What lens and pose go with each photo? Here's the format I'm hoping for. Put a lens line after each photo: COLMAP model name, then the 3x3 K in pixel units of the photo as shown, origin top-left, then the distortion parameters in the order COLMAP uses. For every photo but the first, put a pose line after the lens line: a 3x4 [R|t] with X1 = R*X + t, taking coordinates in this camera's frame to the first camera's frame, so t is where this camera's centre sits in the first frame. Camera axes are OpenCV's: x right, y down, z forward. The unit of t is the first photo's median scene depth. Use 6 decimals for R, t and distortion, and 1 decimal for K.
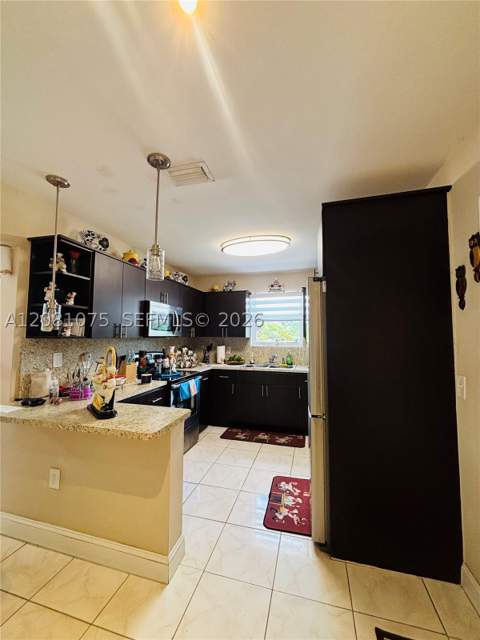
lens RADIAL K [[256.8, 0, 240.9], [0, 256.8, 322.3], [0, 0, 1]] dist [-0.000650, -0.000433]
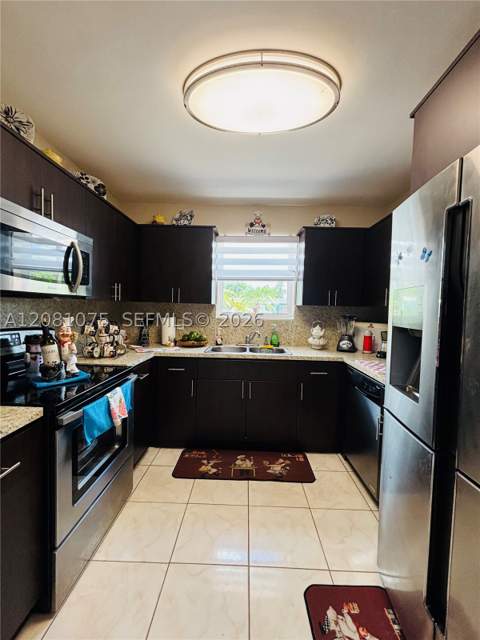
lens RADIAL K [[256.8, 0, 240.9], [0, 256.8, 322.3], [0, 0, 1]] dist [-0.000650, -0.000433]
pose [[0.969159, 0.004601, 0.246395, -0.072056], [-0.031828, 0.993789, 0.106636, 0.039217], [-0.244374, -0.111190, 0.963285, 0.426936]]
